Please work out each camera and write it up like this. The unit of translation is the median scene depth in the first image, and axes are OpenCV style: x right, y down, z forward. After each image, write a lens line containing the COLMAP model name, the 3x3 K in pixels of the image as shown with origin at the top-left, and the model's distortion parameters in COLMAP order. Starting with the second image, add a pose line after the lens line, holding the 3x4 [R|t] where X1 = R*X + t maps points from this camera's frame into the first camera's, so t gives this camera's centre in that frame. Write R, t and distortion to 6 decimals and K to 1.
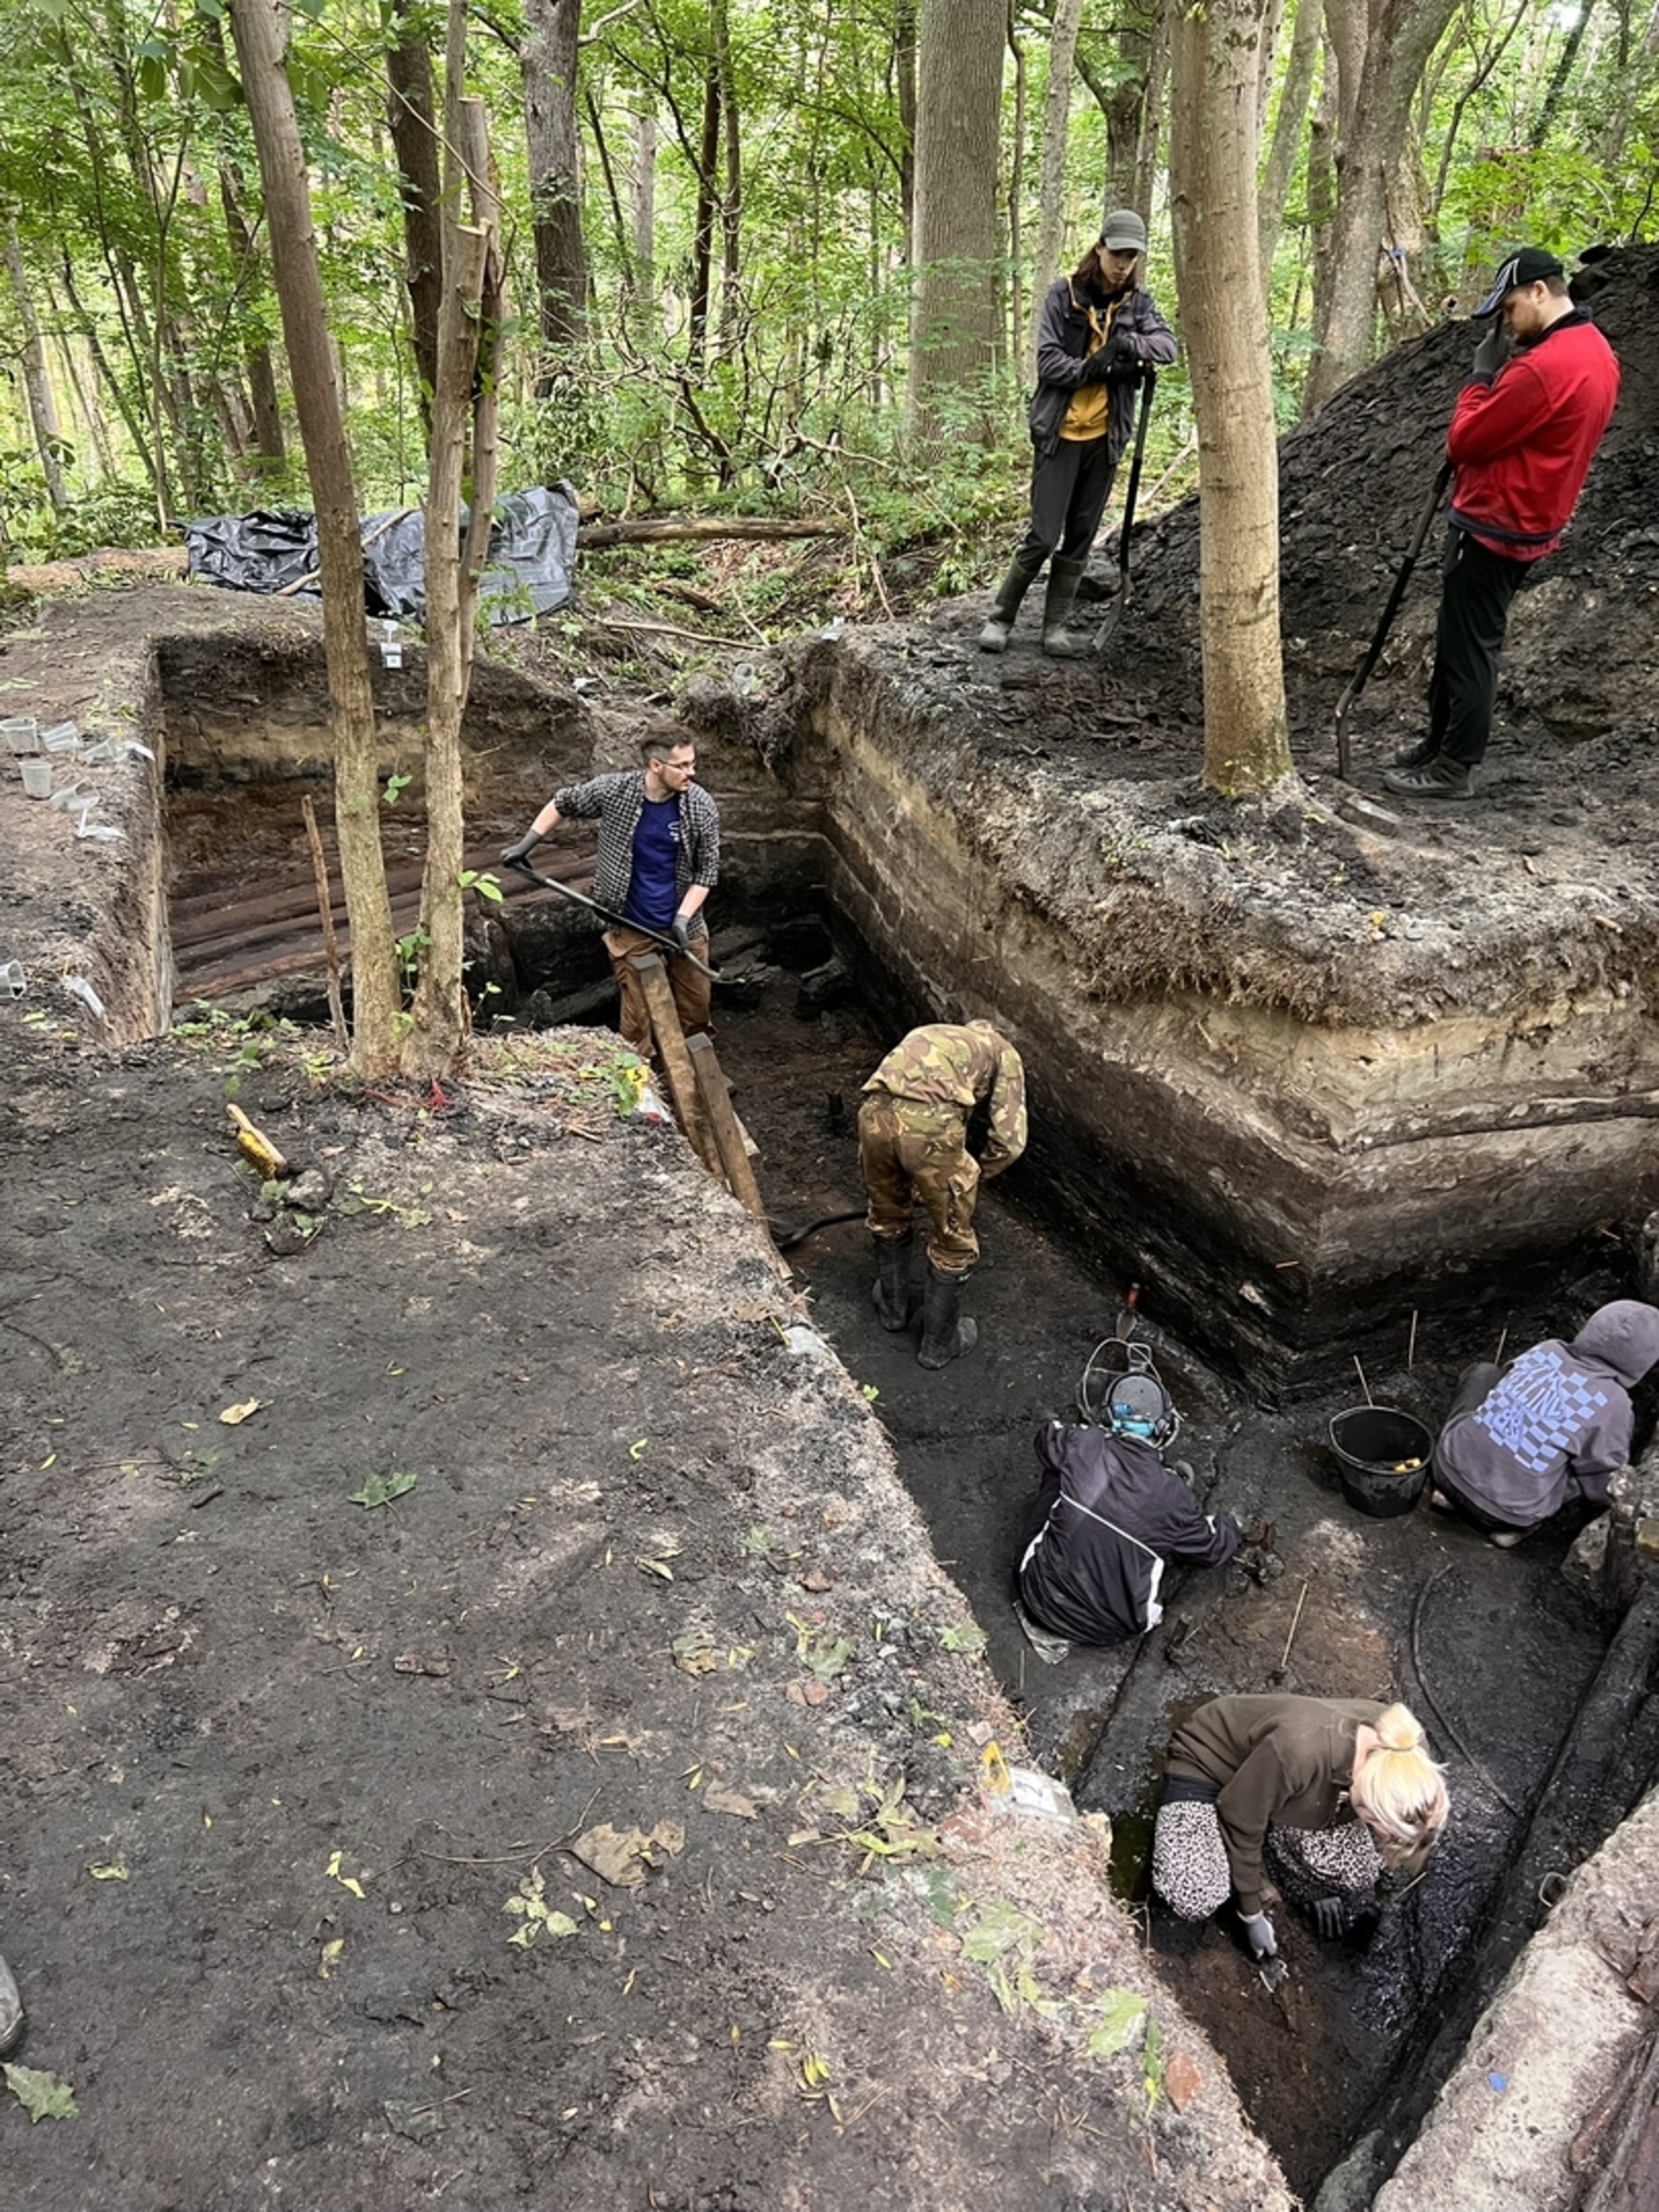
lens RADIAL K [[1658.0, 0, 849.4], [0, 1658.0, 1102.1], [0, 0, 1]] dist [0.061950, -0.064397]
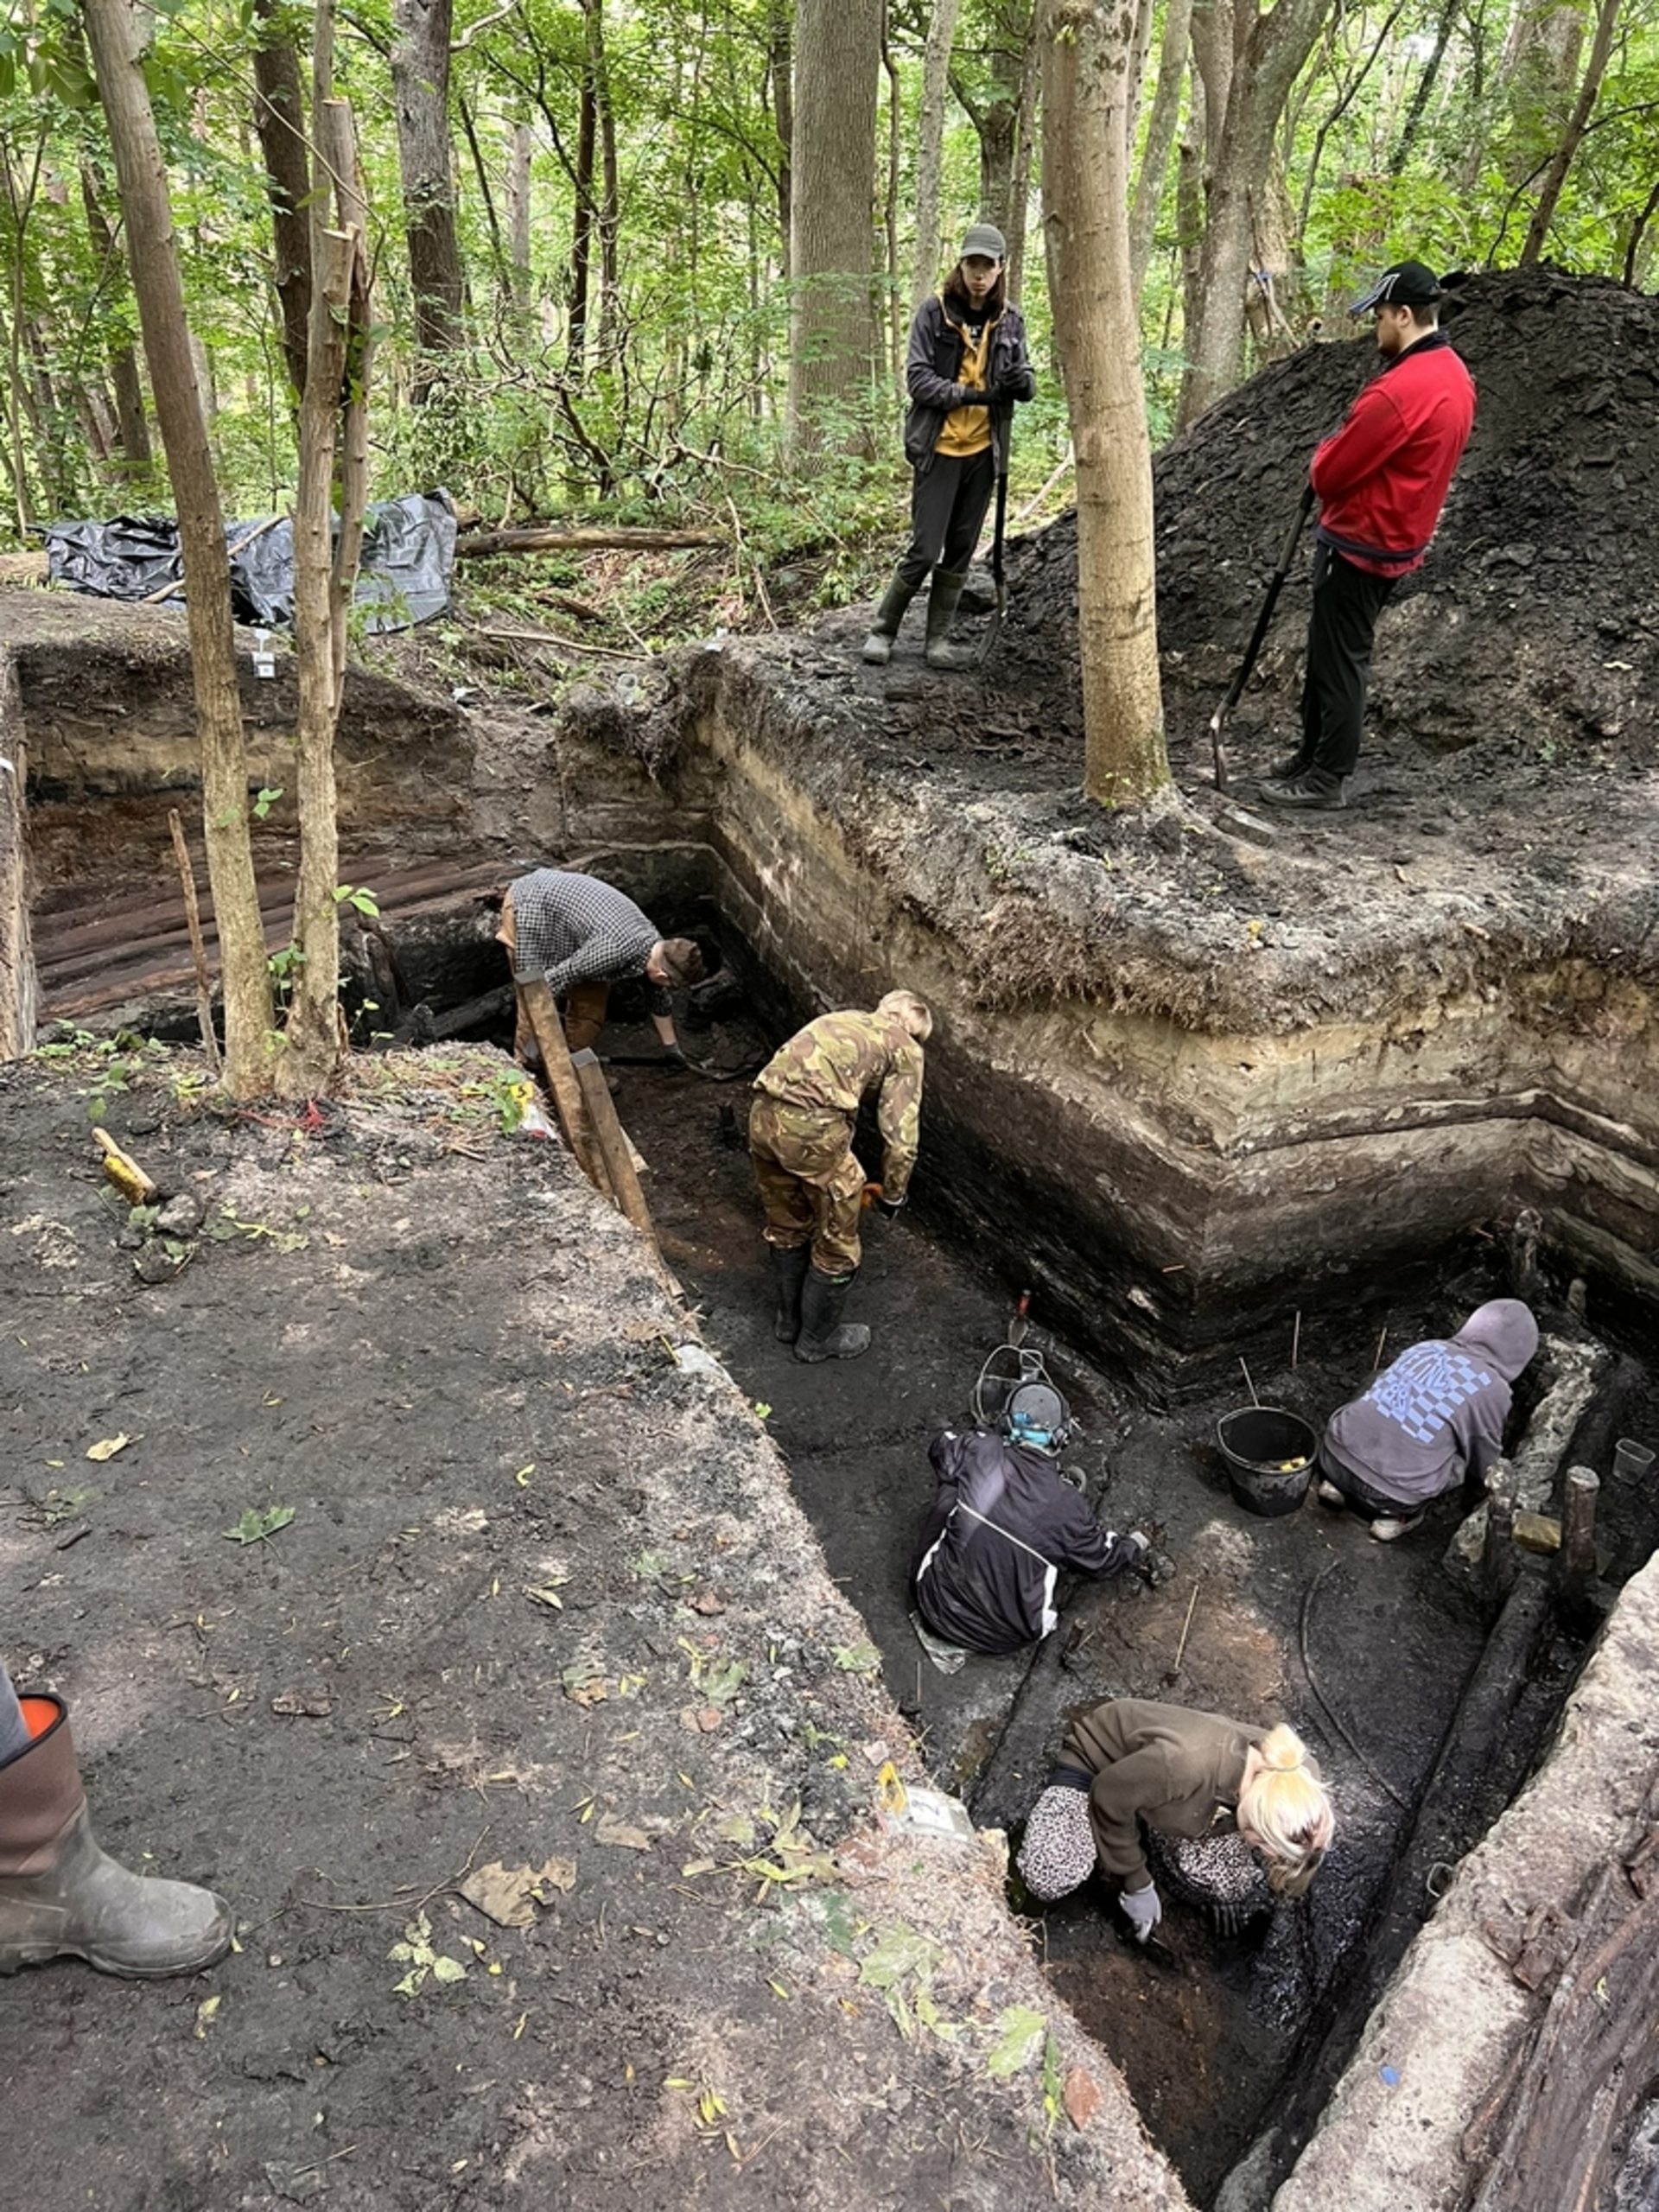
lens RADIAL K [[1658.0, 0, 847.7], [0, 1658.0, 1097.9], [0, 0, 1]] dist [0.061950, -0.064397]
pose [[0.997842, -0.013773, 0.064201, 0.001230], [0.014289, 0.999869, -0.007580, -0.001752], [-0.064088, 0.008481, 0.997908, 0.002855]]
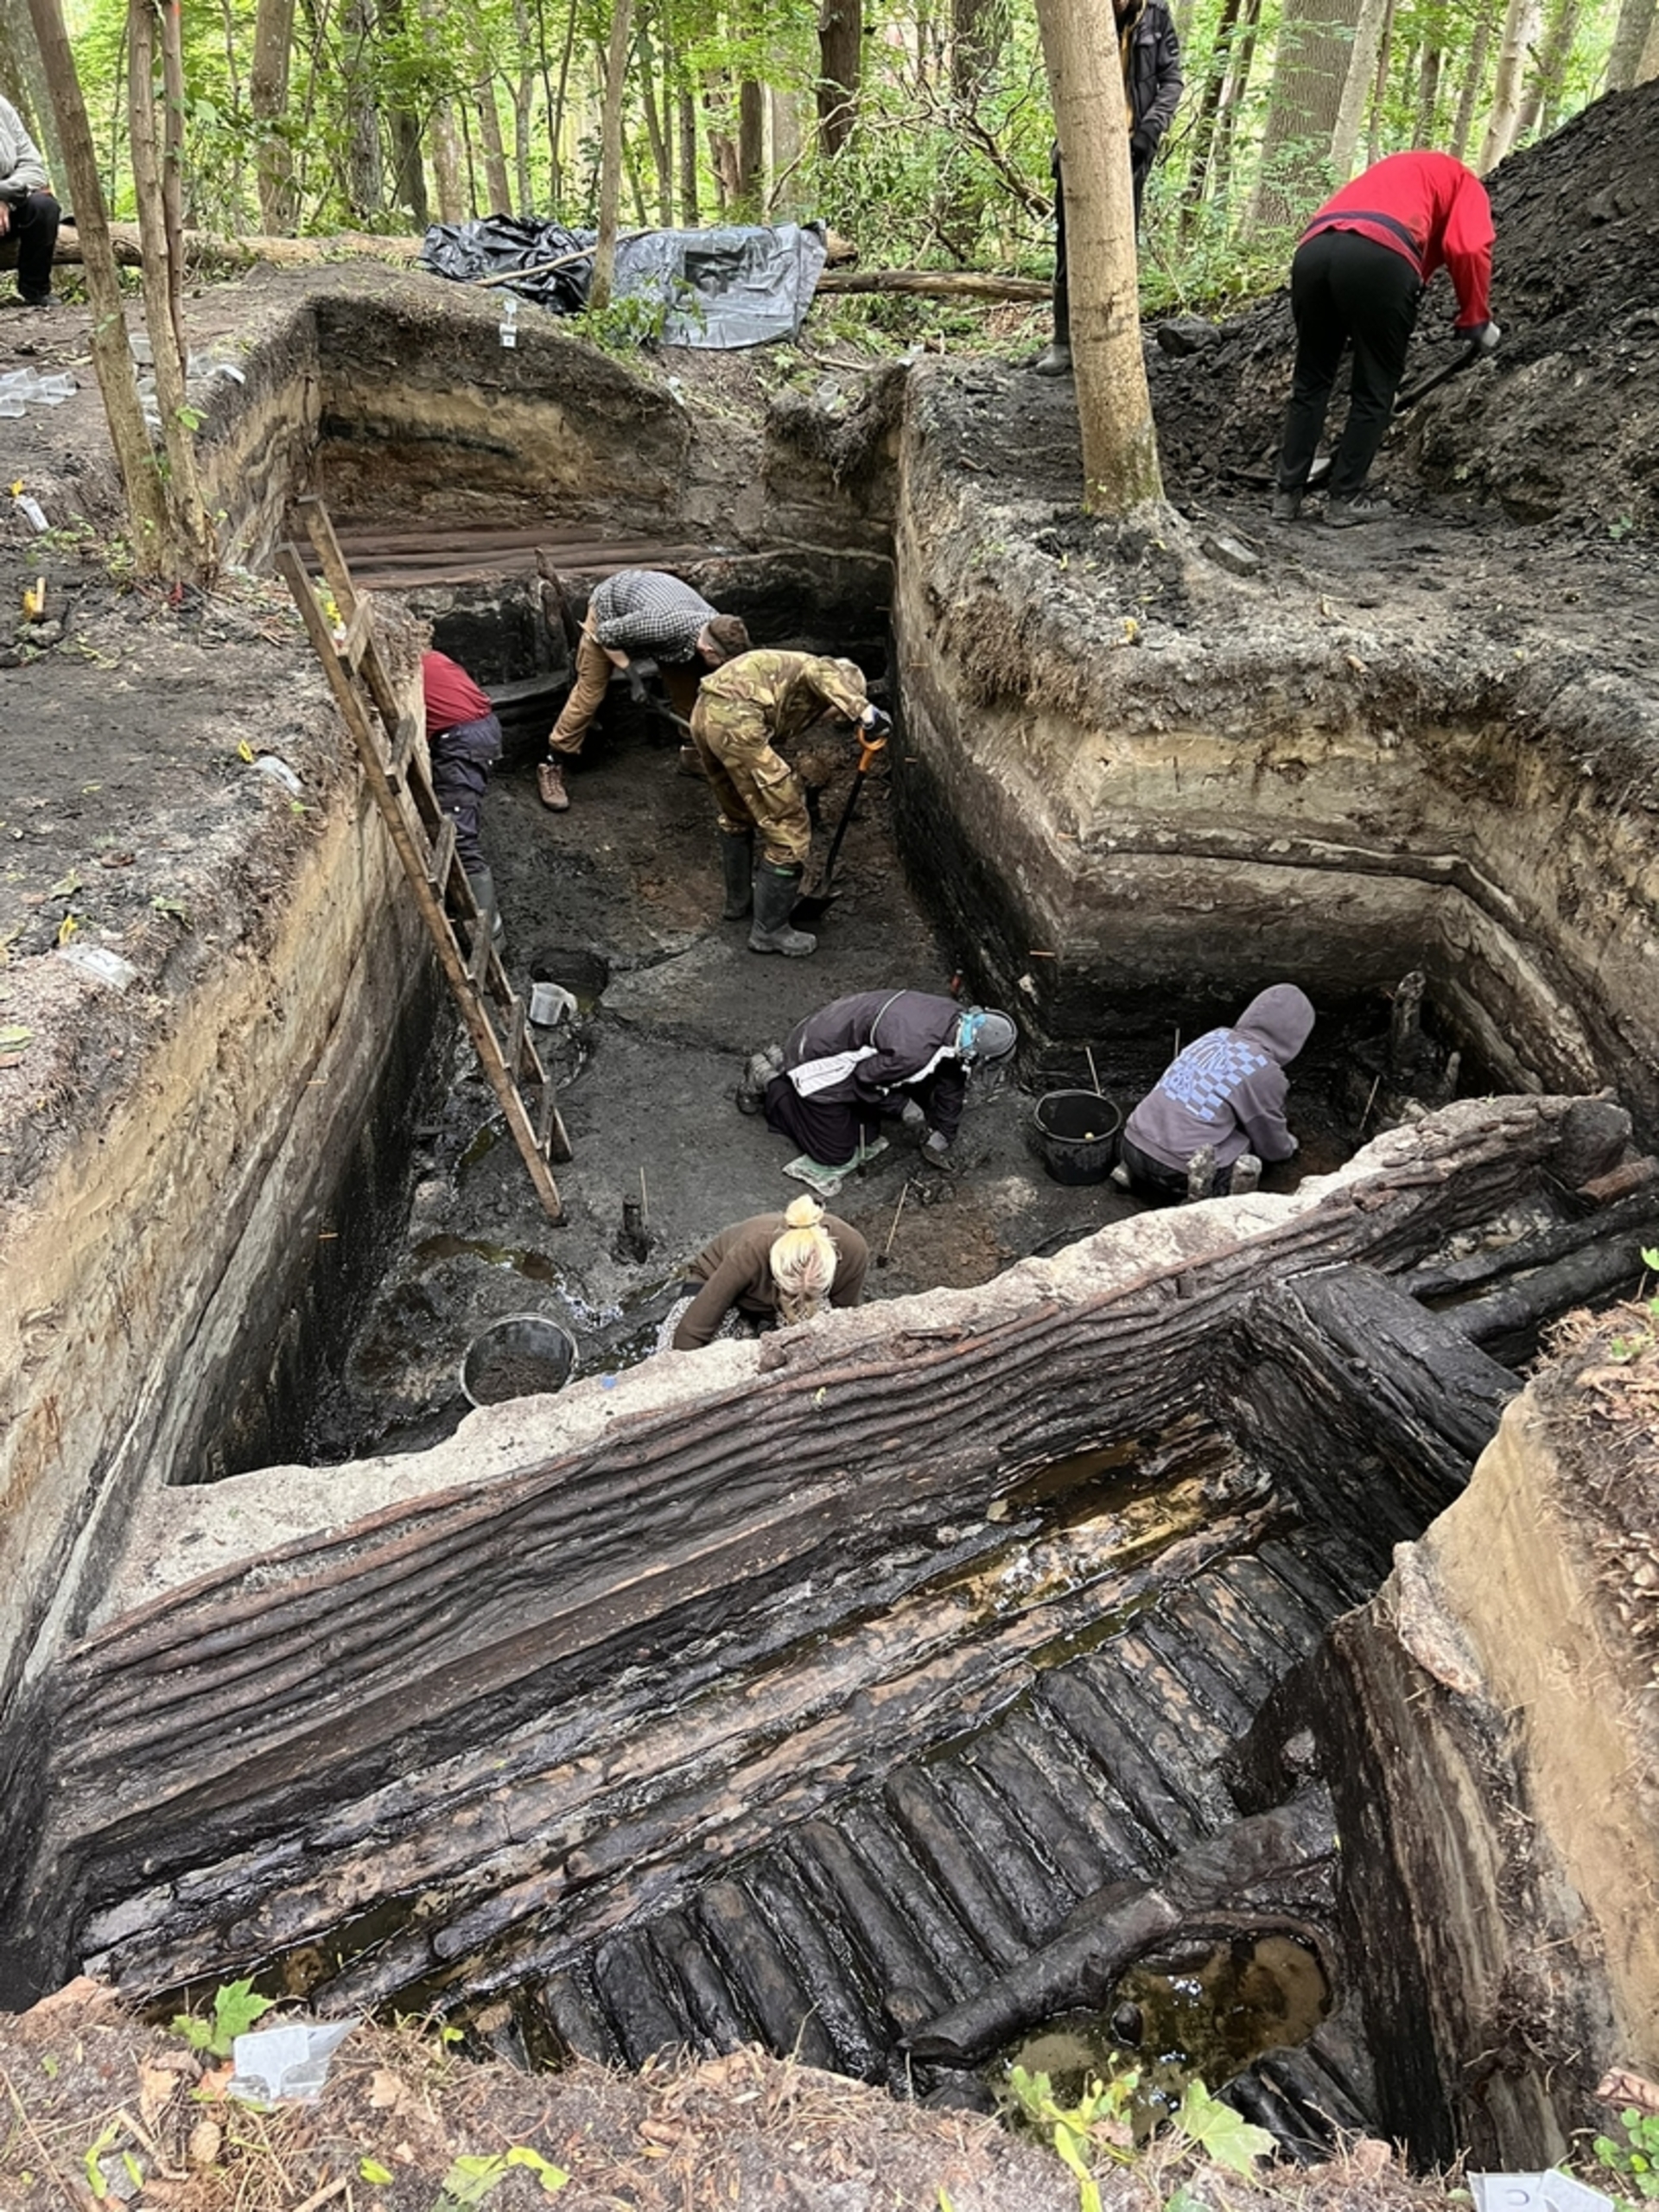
lens RADIAL K [[1658.0, 0, 830.3], [0, 1658.0, 1105.8], [0, 0, 1]] dist [0.061950, -0.064397]
pose [[0.946863, 0.206448, -0.246638, 0.445596], [-0.181664, 0.976062, 0.119590, 0.095514], [0.265423, -0.068430, 0.961701, -0.108951]]
